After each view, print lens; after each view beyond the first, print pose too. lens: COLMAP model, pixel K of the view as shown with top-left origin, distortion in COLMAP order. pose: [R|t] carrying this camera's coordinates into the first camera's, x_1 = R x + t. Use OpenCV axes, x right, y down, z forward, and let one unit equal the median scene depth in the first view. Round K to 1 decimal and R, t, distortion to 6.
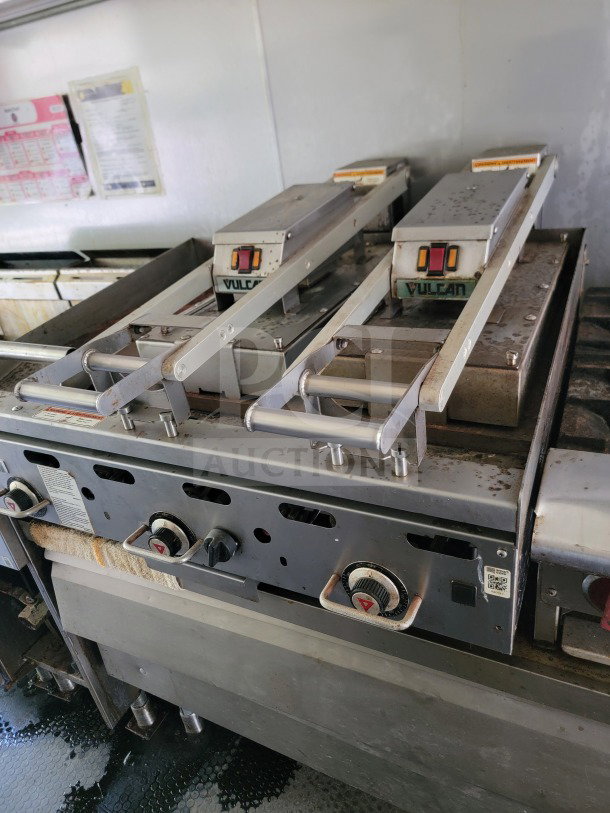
lens RADIAL K [[564.9, 0, 307.2], [0, 564.9, 410.7], [0, 0, 1]] dist [0.073185, -0.064850]
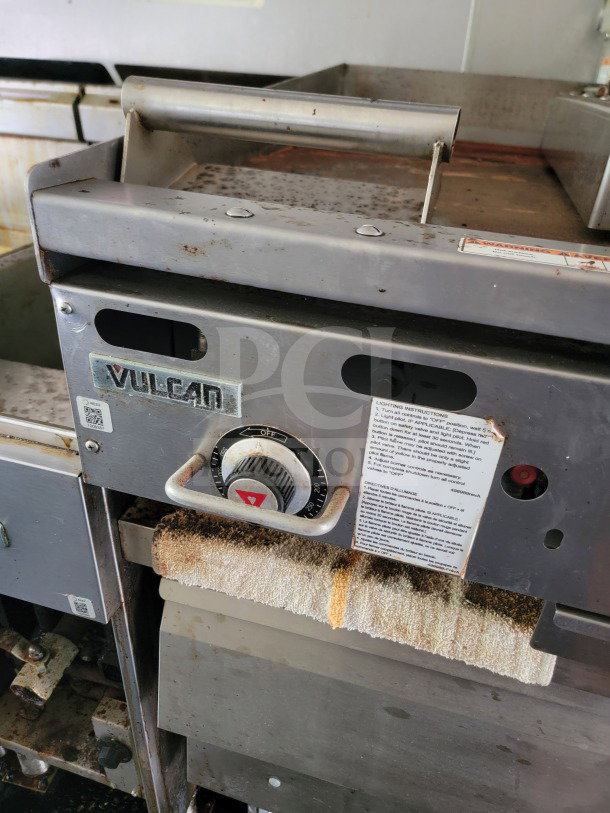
lens RADIAL K [[564.9, 0, 307.2], [0, 564.9, 410.7], [0, 0, 1]] dist [0.073185, -0.064850]
pose [[0.966053, 0.069942, 0.248698, -0.337367], [-0.079176, 0.996487, 0.027310, 0.051989], [-0.245914, -0.046073, 0.968196, 0.358136]]
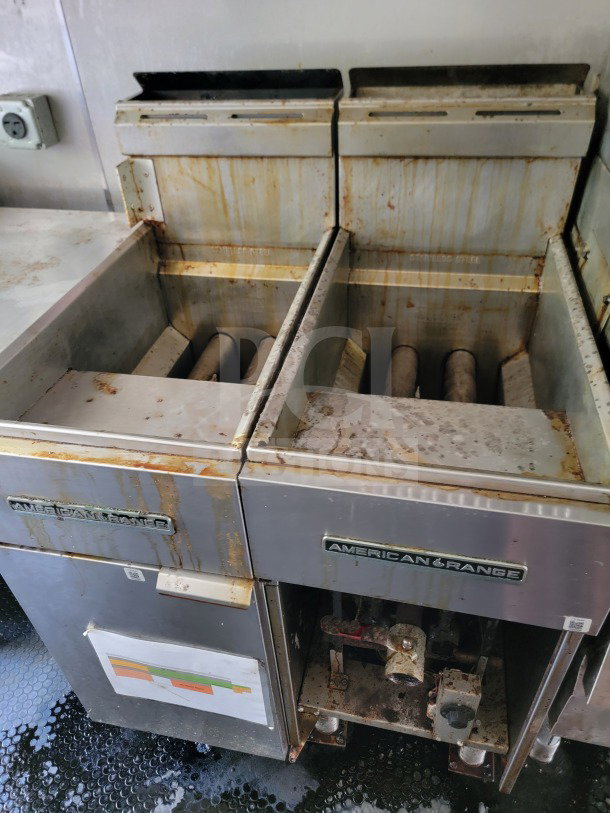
lens RADIAL K [[564.9, 0, 307.2], [0, 564.9, 410.7], [0, 0, 1]] dist [0.073185, -0.064850]
pose [[0.967022, -0.072119, 0.244268, -0.632900], [0.035044, 0.987627, 0.152857, -0.022038], [-0.252270, -0.139256, 0.957584, 0.402686]]
